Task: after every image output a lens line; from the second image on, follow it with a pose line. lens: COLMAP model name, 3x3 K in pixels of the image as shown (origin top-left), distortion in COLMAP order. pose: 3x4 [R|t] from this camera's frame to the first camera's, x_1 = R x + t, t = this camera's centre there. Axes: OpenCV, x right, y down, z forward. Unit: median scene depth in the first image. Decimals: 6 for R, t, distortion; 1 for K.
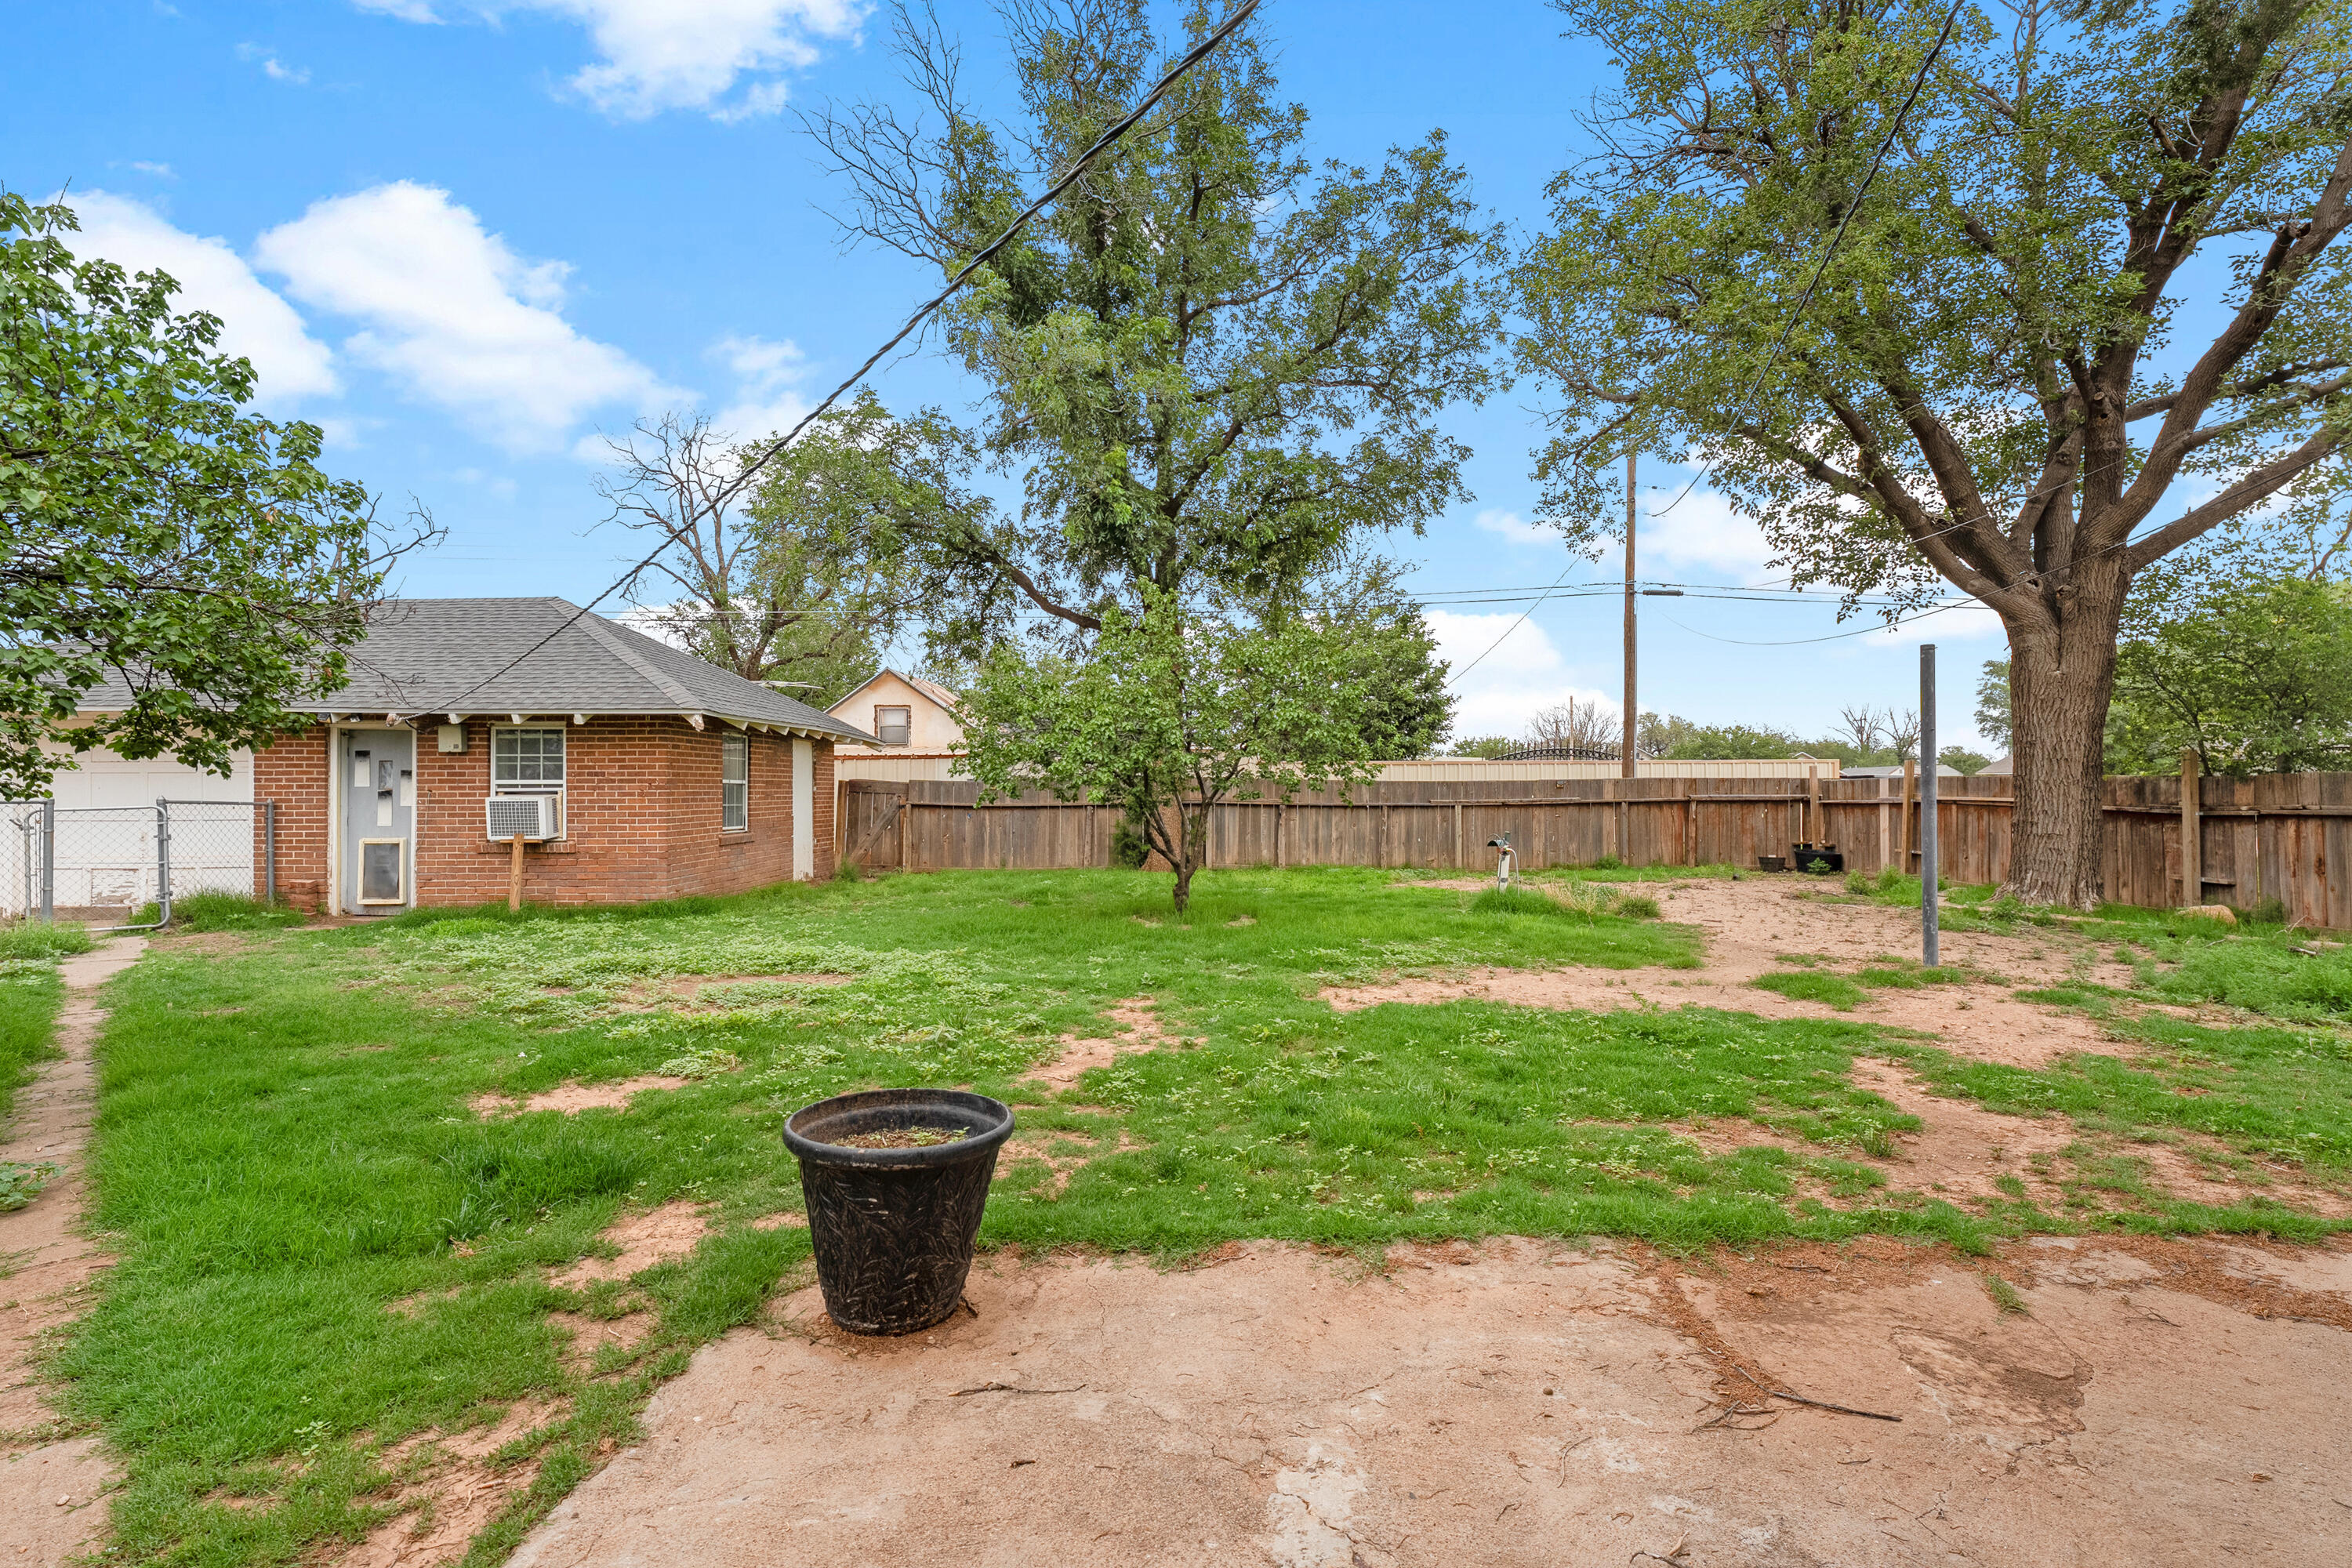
lens RADIAL K [[1029.1, 0, 1176.0], [0, 1029.1, 784.0], [0, 0, 1]] dist [-0.000263, -0.000224]
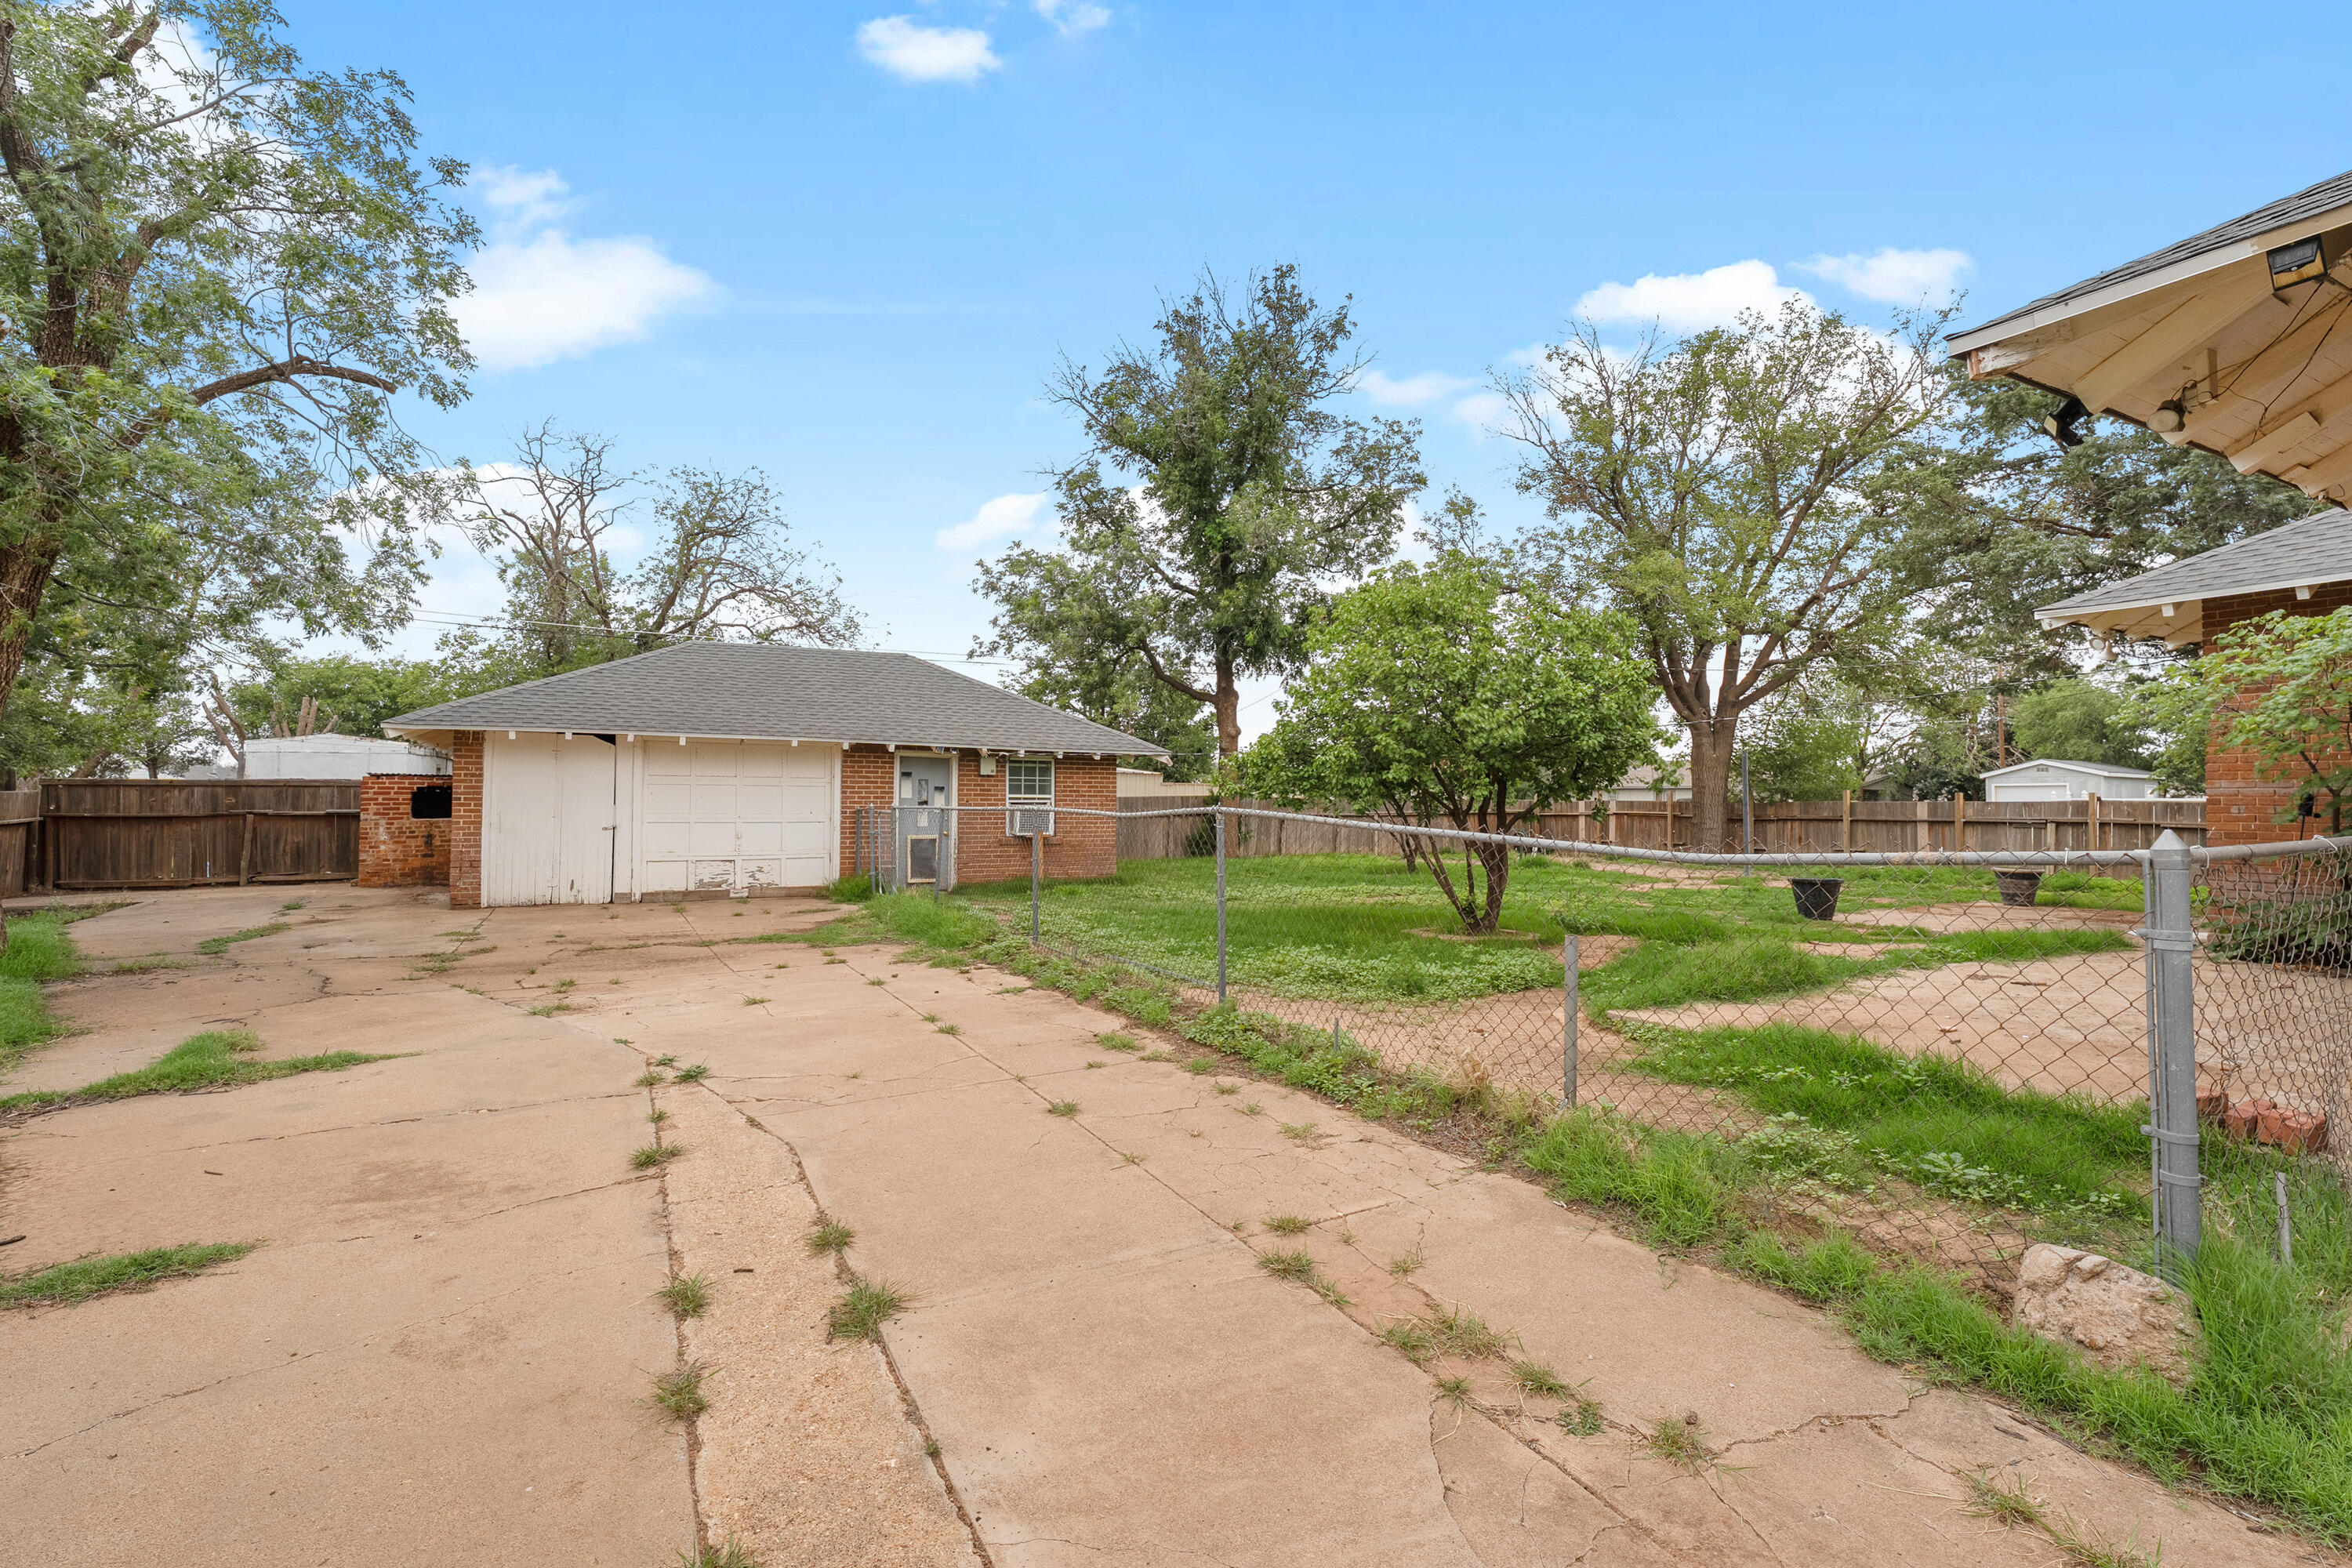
lens RADIAL K [[1029.1, 0, 1176.0], [0, 1029.1, 784.0], [0, 0, 1]] dist [-0.000263, -0.000224]
pose [[0.884879, 0.016835, 0.465516, -1.131561], [-0.010100, 0.999805, -0.016959, 0.003272], [-0.465711, 0.010305, 0.884877, -0.399518]]
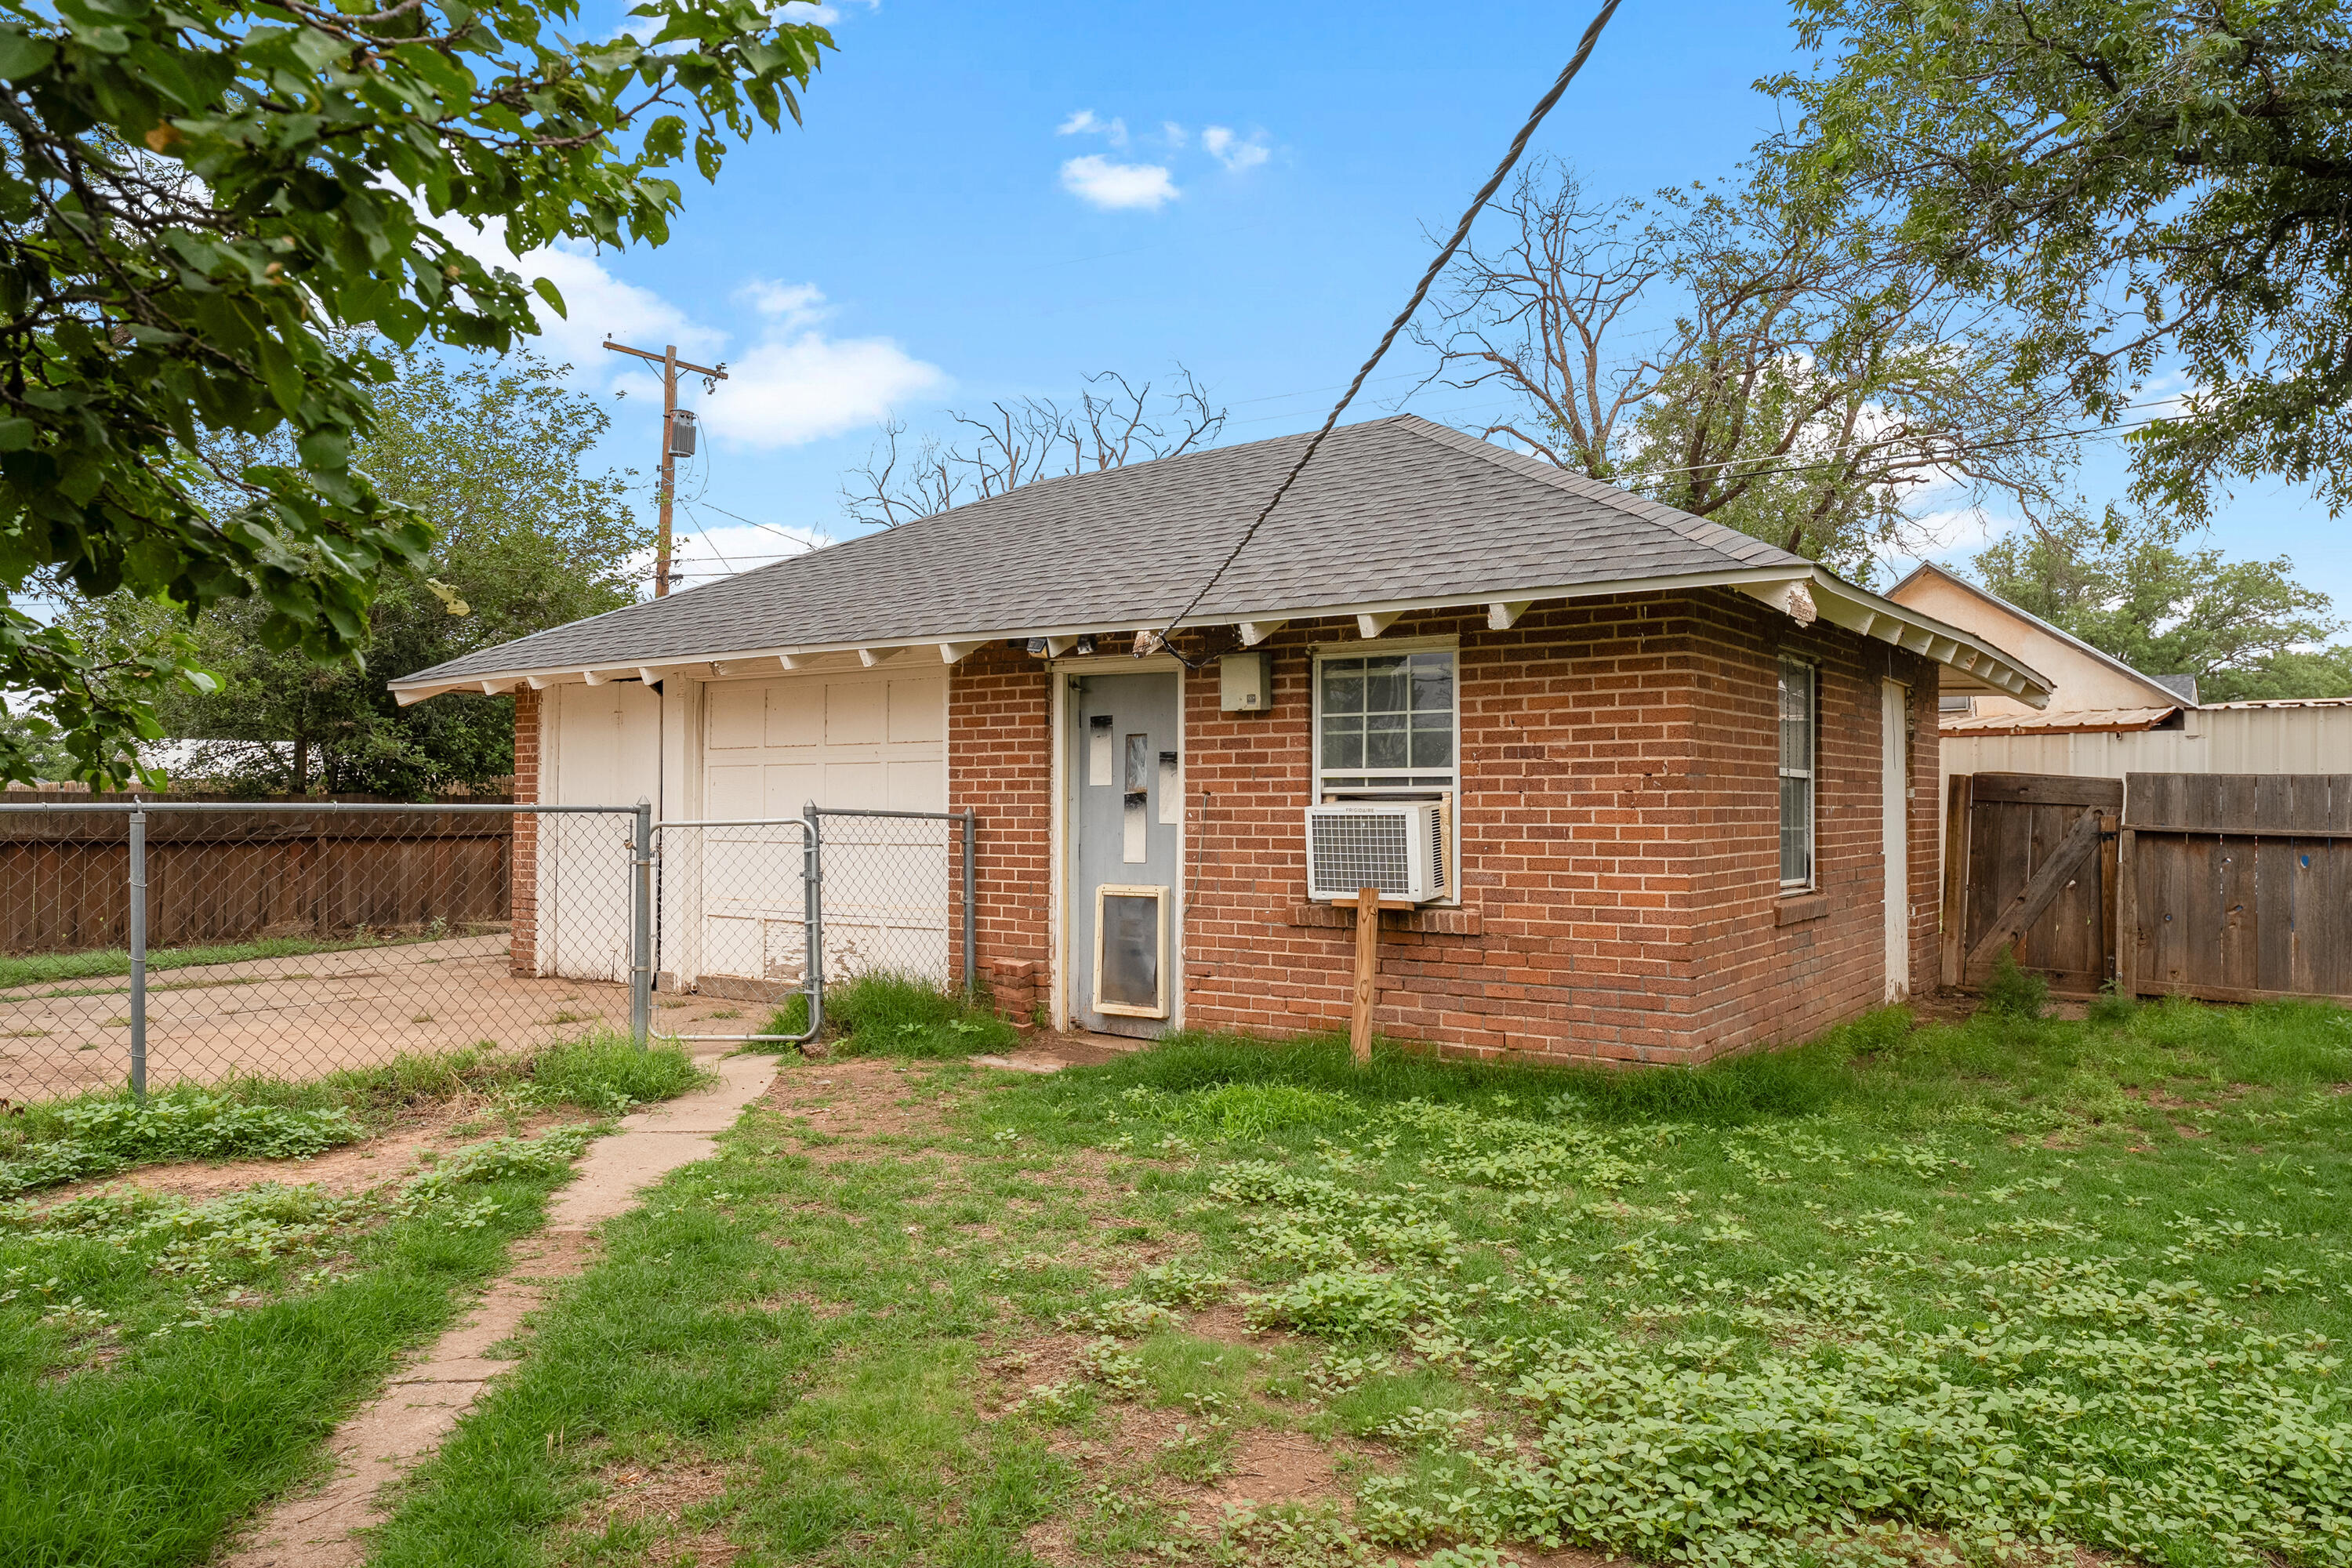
lens RADIAL K [[1596.2, 0, 1176.0], [0, 1596.2, 784.0], [0, 0, 1]] dist [0.004878, 0.000864]
pose [[0.799227, -0.005148, -0.601007, -0.281608], [0.000912, 0.999973, -0.007353, 0.008135], [0.601028, 0.005328, 0.799210, 0.385878]]
